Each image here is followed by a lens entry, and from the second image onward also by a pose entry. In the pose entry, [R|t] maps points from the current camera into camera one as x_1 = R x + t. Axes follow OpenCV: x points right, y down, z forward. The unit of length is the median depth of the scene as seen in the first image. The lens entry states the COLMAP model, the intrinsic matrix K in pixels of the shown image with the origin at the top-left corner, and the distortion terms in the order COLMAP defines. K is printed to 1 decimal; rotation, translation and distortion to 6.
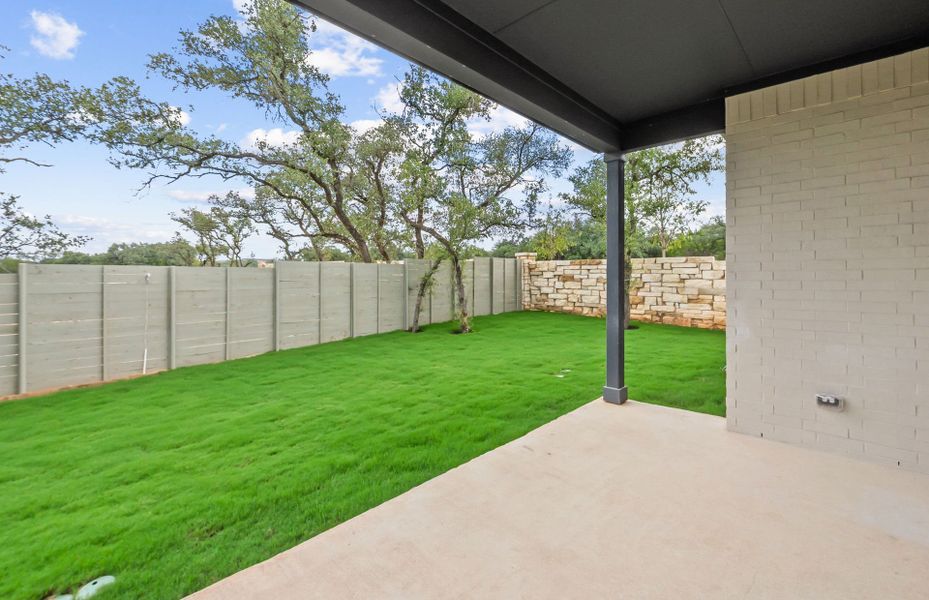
lens RADIAL K [[398.7, 0, 467.8], [0, 398.7, 278.2], [0, 0, 1]] dist [-0.006707, -0.000442]
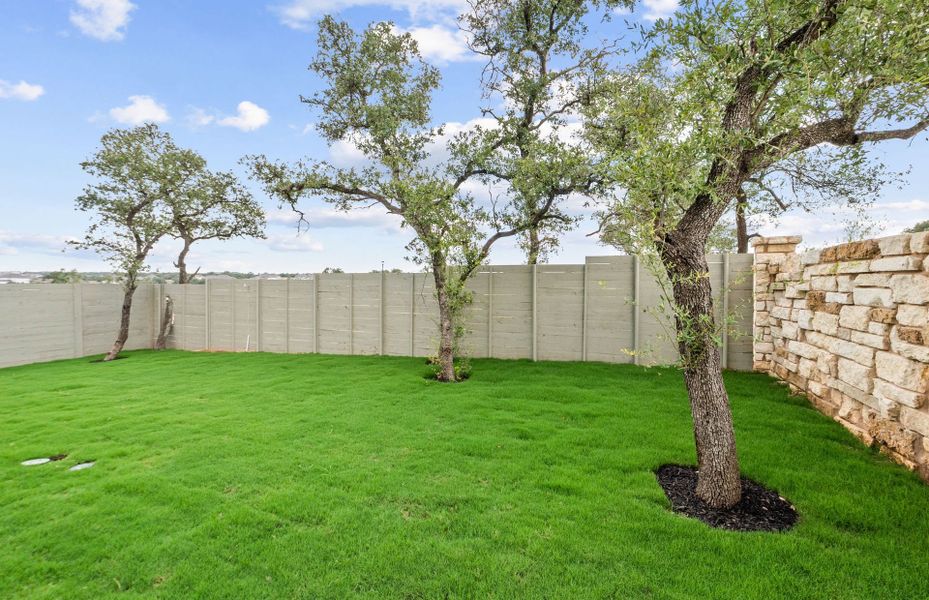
lens RADIAL K [[393.0, 0, 471.1], [0, 393.0, 296.1], [0, 0, 1]] dist [-0.006271, -0.000014]
pose [[0.399613, 0.030000, -0.916193, 0.704830], [-0.012830, 0.999549, 0.027133, -0.014943], [0.916594, 0.000912, 0.399818, 0.957574]]
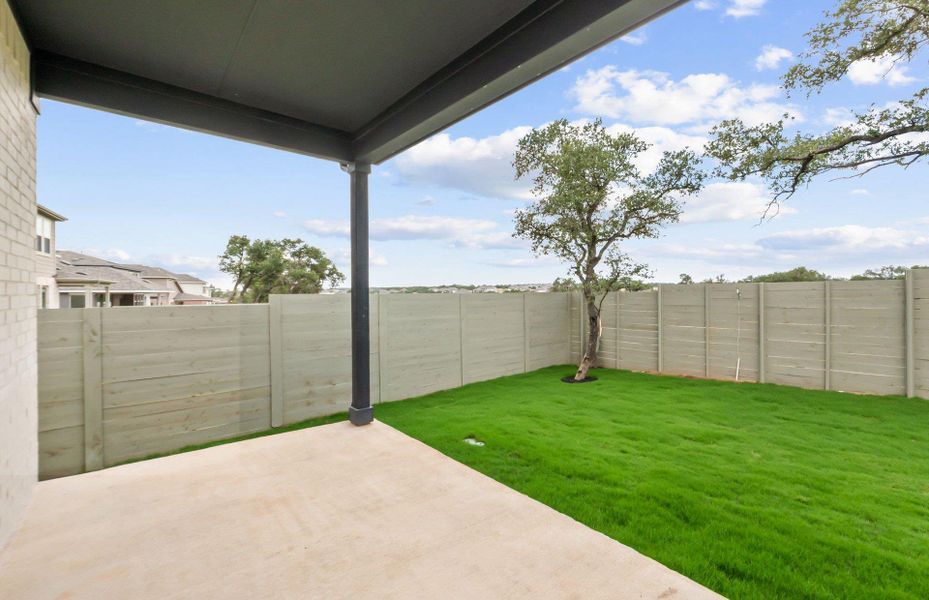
lens RADIAL K [[393.0, 0, 471.1], [0, 393.0, 296.1], [0, 0, 1]] dist [-0.006271, -0.000014]
pose [[-0.087841, 0.005635, -0.996119, 0.276027], [-0.001170, 0.999983, 0.005760, -0.000182], [0.996134, 0.001672, -0.087833, 0.290962]]
